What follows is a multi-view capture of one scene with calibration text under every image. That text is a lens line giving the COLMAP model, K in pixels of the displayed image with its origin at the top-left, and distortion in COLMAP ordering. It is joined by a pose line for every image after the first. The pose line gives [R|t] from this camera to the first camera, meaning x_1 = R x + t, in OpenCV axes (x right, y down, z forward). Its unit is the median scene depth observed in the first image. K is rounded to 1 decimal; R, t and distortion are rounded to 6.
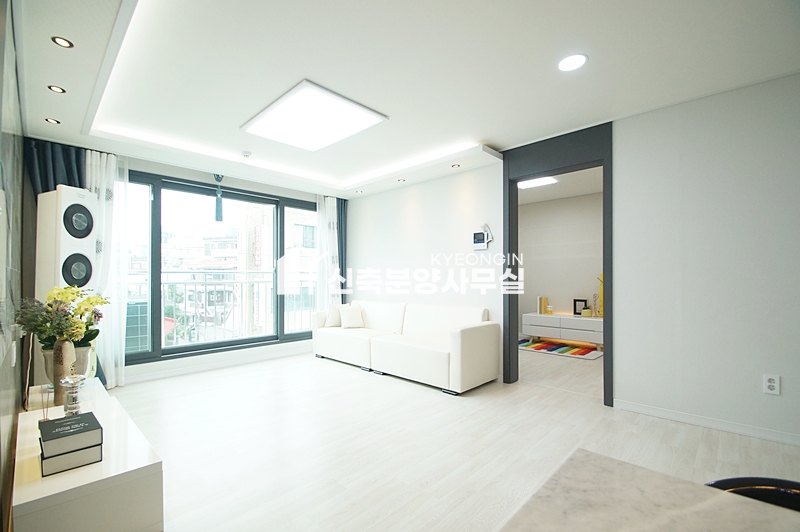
lens RADIAL K [[352.3, 0, 400.4], [0, 352.3, 271.6], [0, 0, 1]] dist [0.000673, -0.008398]
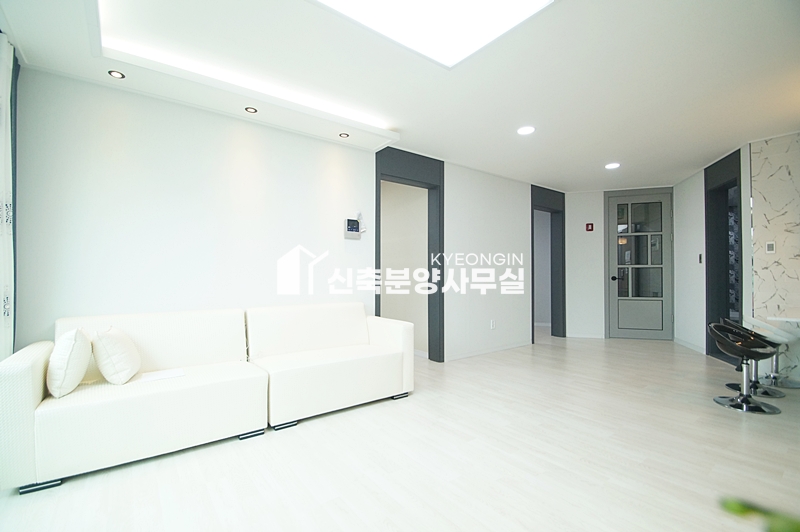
lens RADIAL K [[352.3, 0, 392.3], [0, 352.3, 271.6], [0, 0, 1]] dist [0.000673, -0.008398]
pose [[0.147197, 0.008290, 0.989072, -0.654856], [-0.022739, 0.999729, -0.004995, 0.023261], [-0.988846, -0.021755, 0.147346, 0.778940]]
